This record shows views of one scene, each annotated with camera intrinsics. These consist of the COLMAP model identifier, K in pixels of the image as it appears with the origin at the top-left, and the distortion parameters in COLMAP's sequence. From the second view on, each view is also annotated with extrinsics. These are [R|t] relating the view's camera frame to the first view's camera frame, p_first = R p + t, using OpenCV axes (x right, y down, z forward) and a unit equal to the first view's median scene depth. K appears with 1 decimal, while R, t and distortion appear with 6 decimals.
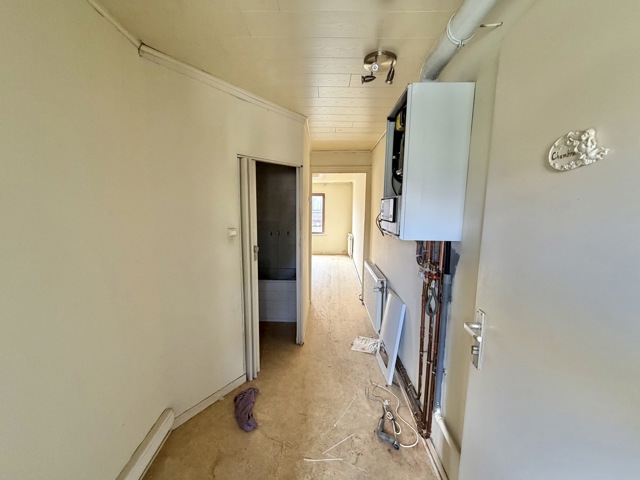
lens RADIAL K [[255.7, 0, 320.9], [0, 255.7, 242.5], [0, 0, 1]] dist [-0.002027, -0.000382]
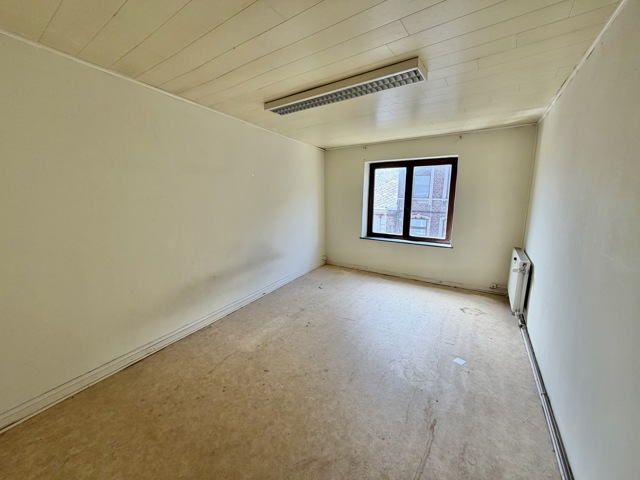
lens RADIAL K [[255.7, 0, 317.4], [0, 255.7, 238.2], [0, 0, 1]] dist [-0.002027, -0.000382]
pose [[0.870745, 0.080460, -0.485107, 0.032045], [-0.076770, 0.996669, 0.027508, -0.043881], [0.485704, 0.013289, 0.874022, 0.501606]]
